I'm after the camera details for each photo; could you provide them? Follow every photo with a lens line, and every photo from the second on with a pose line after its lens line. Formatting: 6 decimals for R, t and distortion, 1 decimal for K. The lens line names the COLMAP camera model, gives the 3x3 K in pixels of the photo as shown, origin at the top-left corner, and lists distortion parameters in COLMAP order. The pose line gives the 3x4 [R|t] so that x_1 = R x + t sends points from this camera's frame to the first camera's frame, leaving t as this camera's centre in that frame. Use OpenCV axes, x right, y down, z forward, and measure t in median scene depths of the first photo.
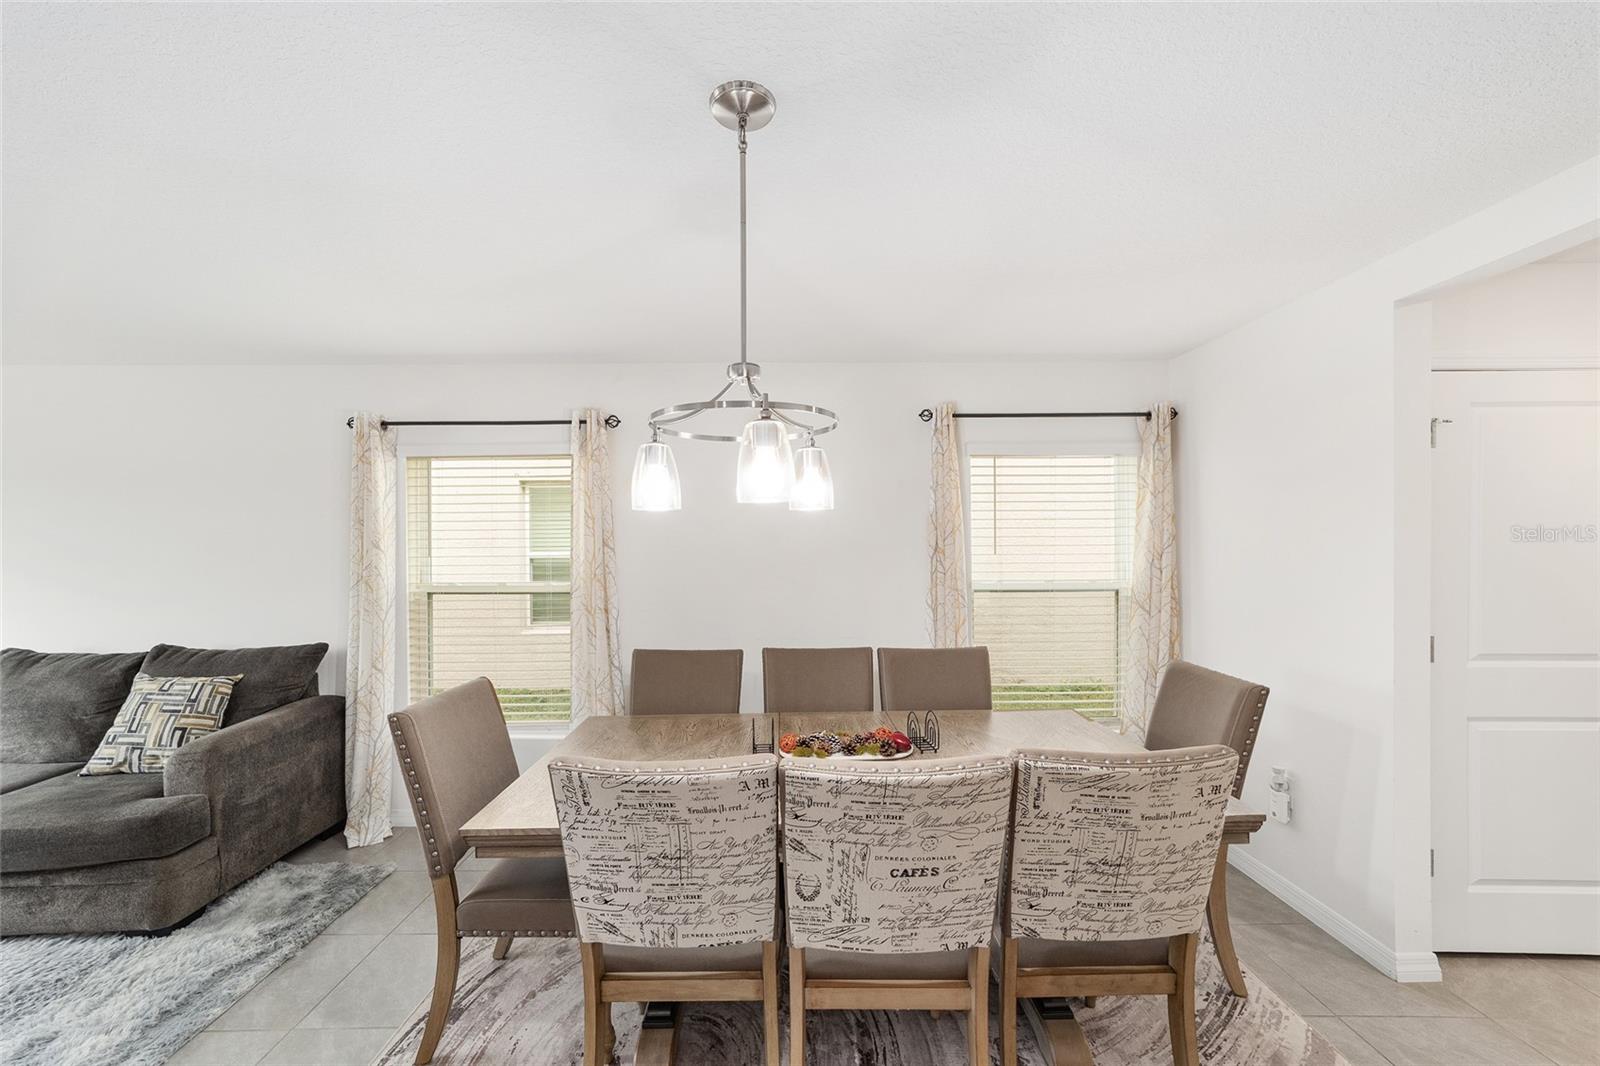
lens RADIAL K [[613.5, 0, 796.3], [0, 613.5, 551.1], [0, 0, 1]] dist [-0.013956, 0.006587]
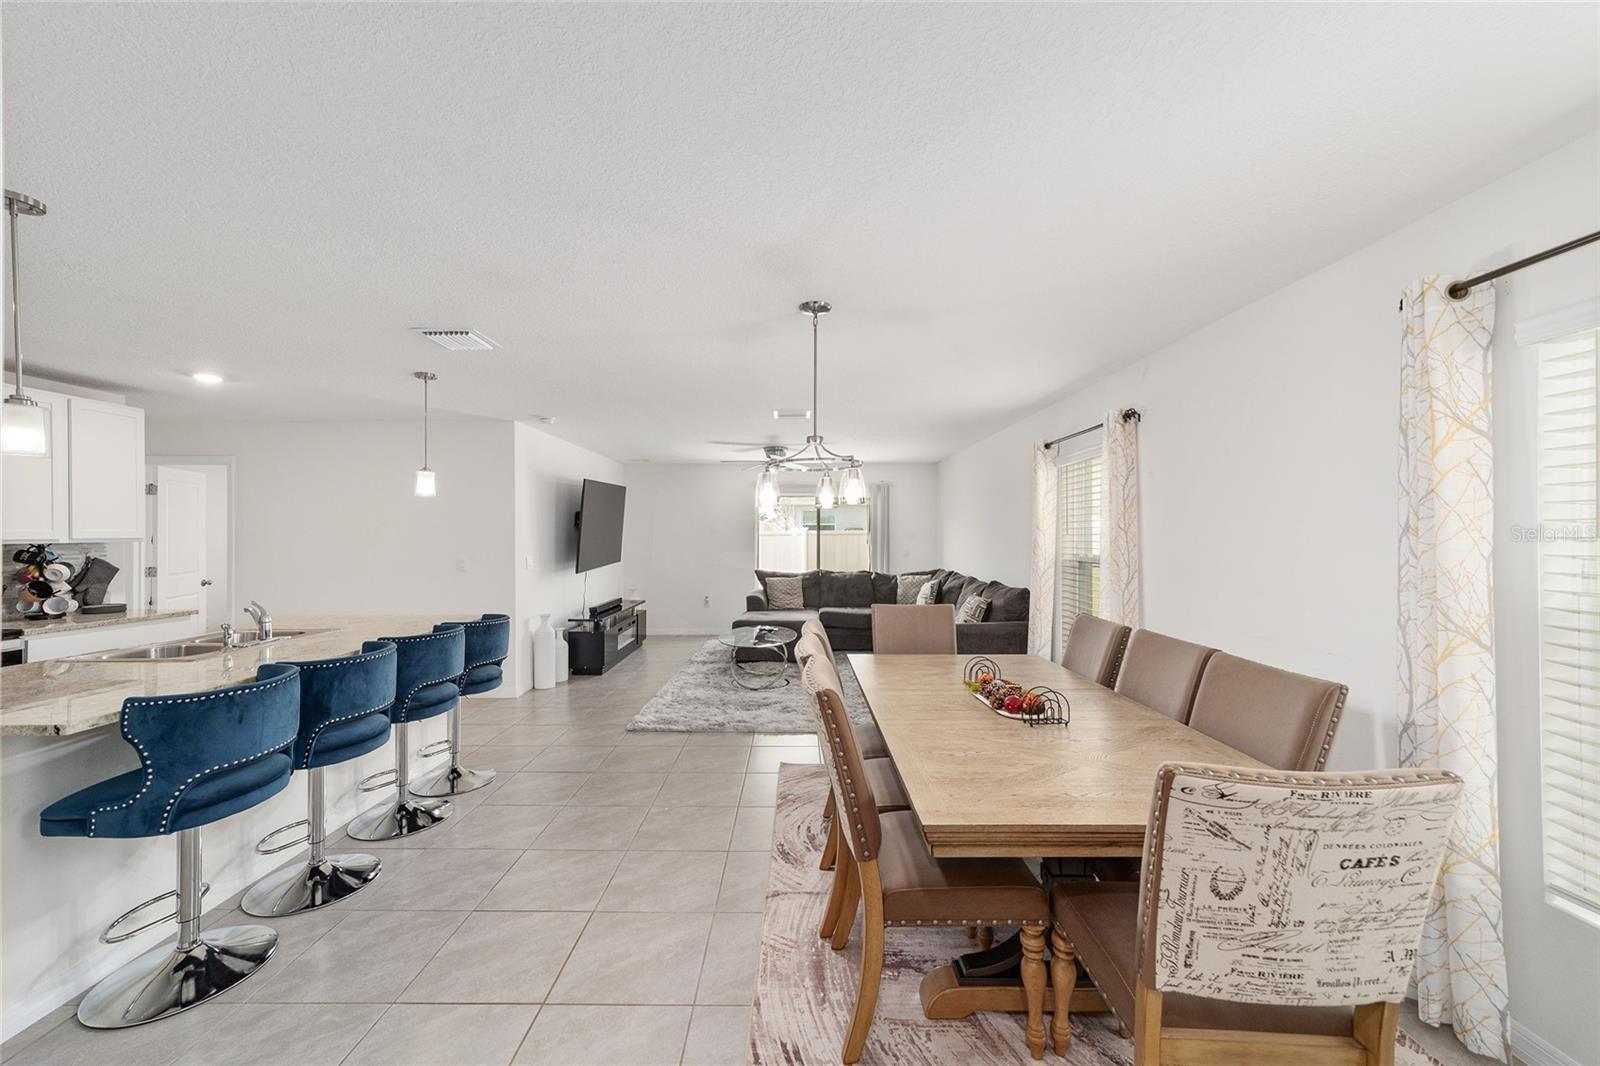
lens RADIAL K [[613.5, 0, 795.3], [0, 613.5, 533.0], [0, 0, 1]] dist [-0.013956, 0.006587]
pose [[-0.025152, 0.005496, -0.999669, 0.939071], [-0.007279, 0.999957, 0.005681, 0.000545], [0.999657, 0.007420, -0.025111, 0.492380]]
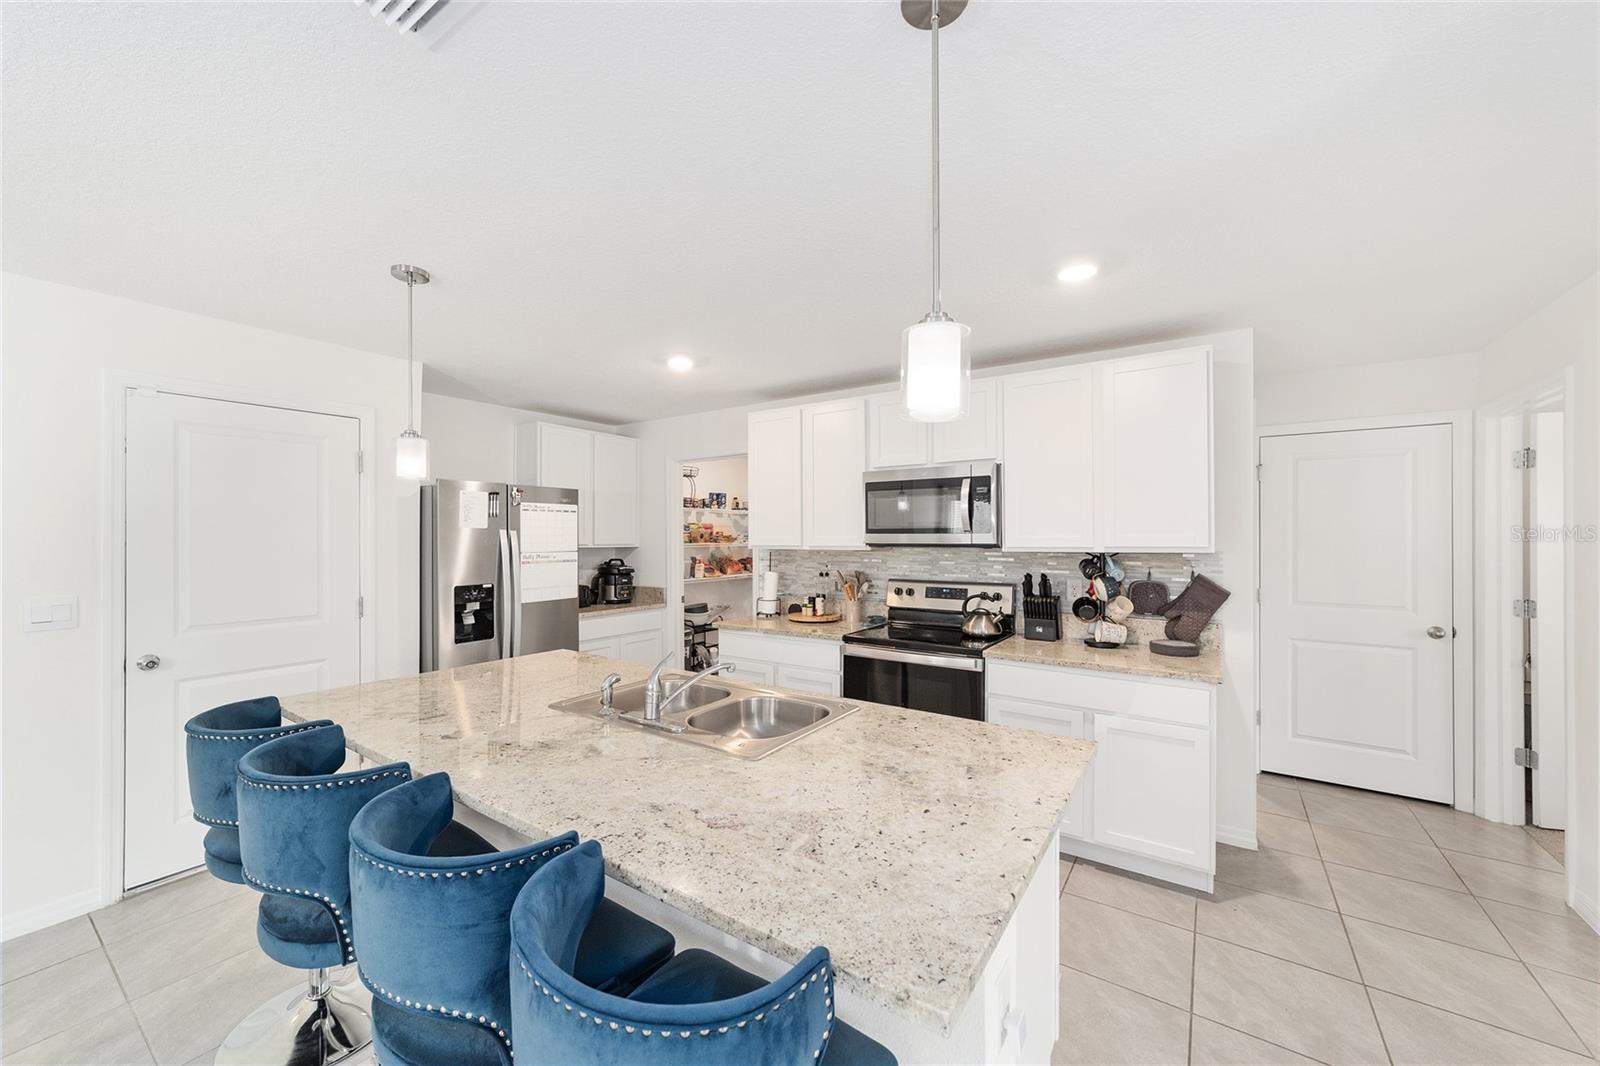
lens RADIAL K [[613.5, 0, 794.6], [0, 613.5, 539.9], [0, 0, 1]] dist [-0.013956, 0.006587]
pose [[-0.815119, 0.005561, 0.579267, -0.570502], [0.012574, 0.999888, 0.008095, 0.005800], [-0.579157, 0.013882, -0.815098, -0.011631]]
